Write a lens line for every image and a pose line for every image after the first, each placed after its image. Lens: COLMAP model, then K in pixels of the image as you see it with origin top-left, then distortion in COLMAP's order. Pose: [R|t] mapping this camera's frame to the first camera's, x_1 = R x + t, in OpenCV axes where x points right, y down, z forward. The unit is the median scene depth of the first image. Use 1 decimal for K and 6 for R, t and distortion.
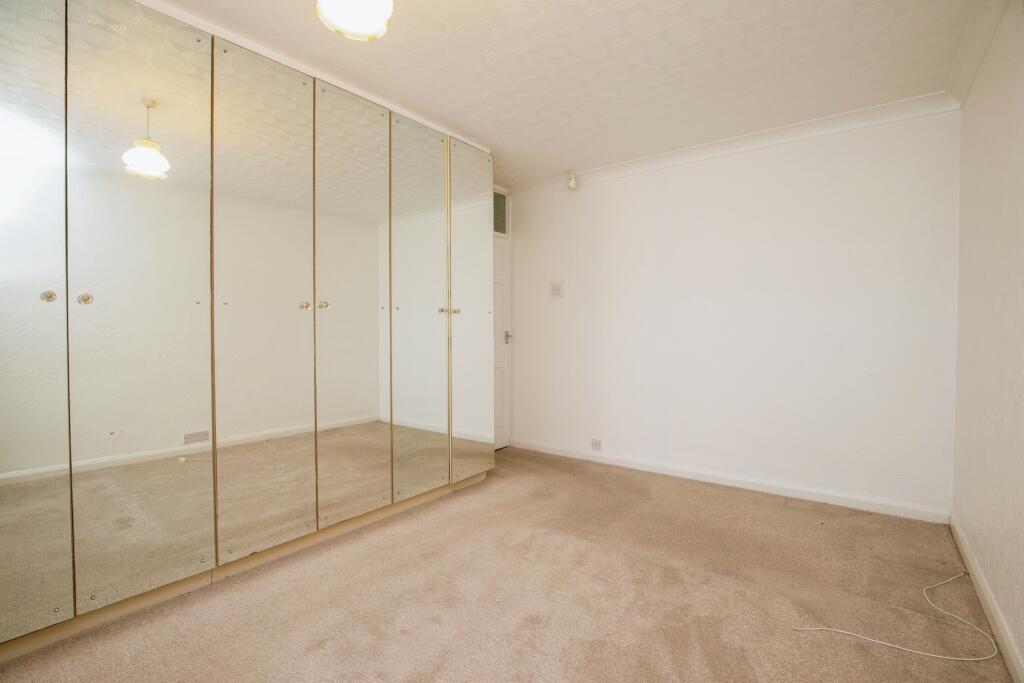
lens RADIAL K [[467.5, 0, 508.6], [0, 467.5, 350.1], [0, 0, 1]] dist [-0.038246, 0.008901]
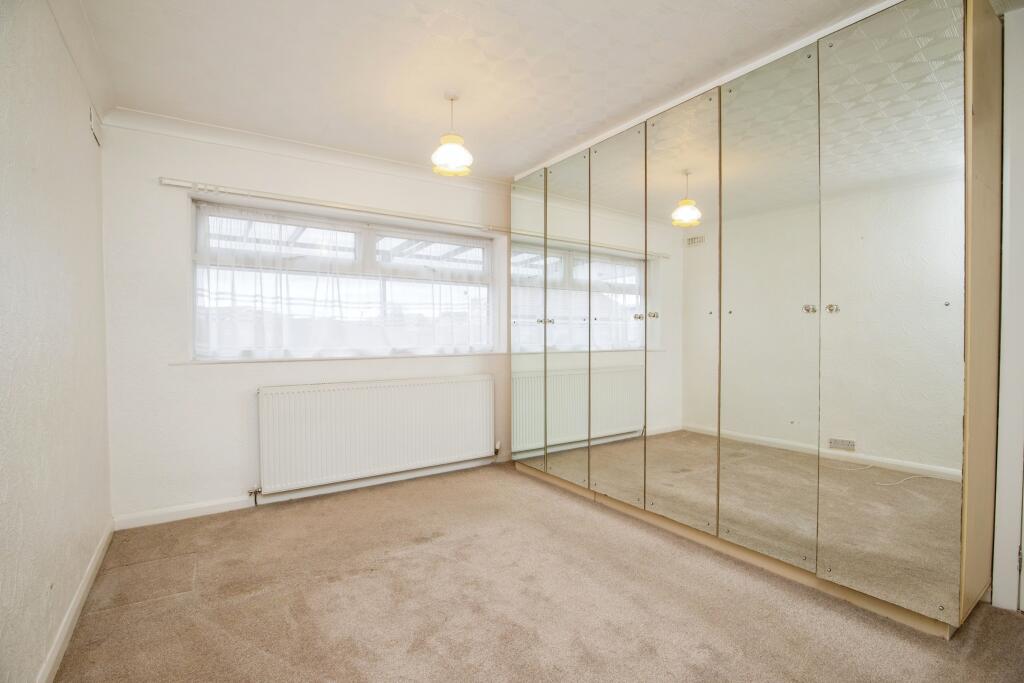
lens RADIAL K [[467.5, 0, 508.6], [0, 467.5, 350.1], [0, 0, 1]] dist [-0.038246, 0.008901]
pose [[-0.302466, 0.032057, -0.952621, 0.755093], [-0.041225, 0.998059, 0.046675, -0.047874], [0.952268, 0.053389, -0.300557, 0.966658]]
